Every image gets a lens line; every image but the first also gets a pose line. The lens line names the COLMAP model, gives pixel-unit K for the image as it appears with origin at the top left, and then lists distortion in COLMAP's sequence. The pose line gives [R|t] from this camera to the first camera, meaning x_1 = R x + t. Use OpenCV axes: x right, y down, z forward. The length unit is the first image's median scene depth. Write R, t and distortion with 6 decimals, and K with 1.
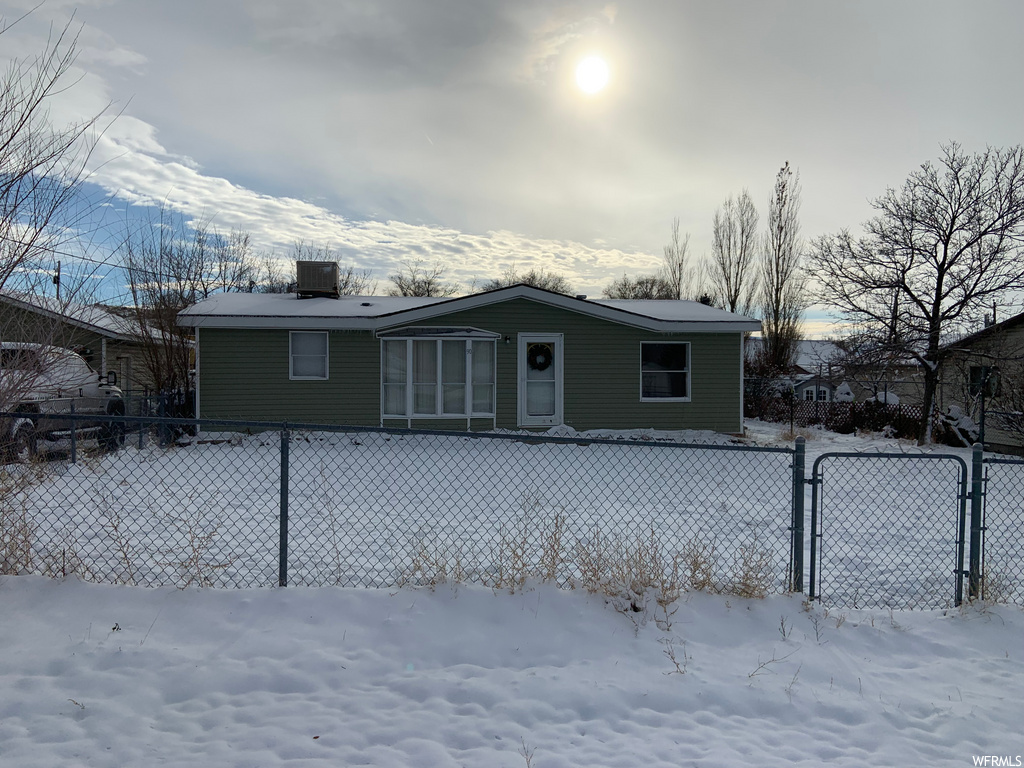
lens RADIAL K [[780.5, 0, 512.0], [0, 780.5, 384.0], [0, 0, 1]] dist [0.124561, -0.154106]
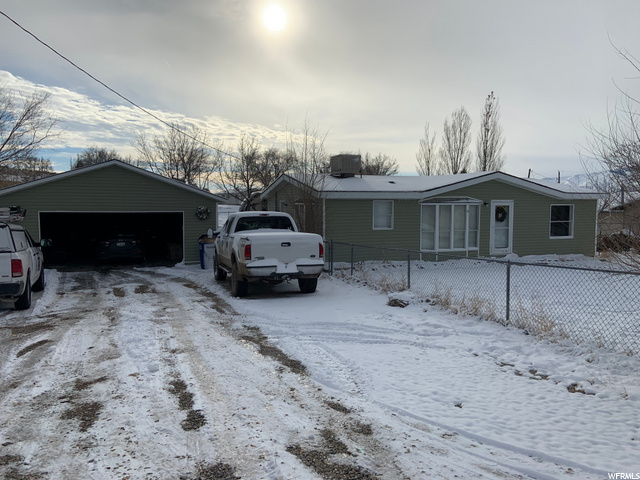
lens RADIAL K [[487.8, 0, 320.0], [0, 487.8, 240.0], [0, 0, 1]] dist [0.124561, -0.154106]
pose [[0.978733, -0.015873, 0.204522, -0.243548], [0.005693, 0.998720, 0.050267, -0.014601], [-0.205058, -0.048034, 0.977570, 0.007932]]
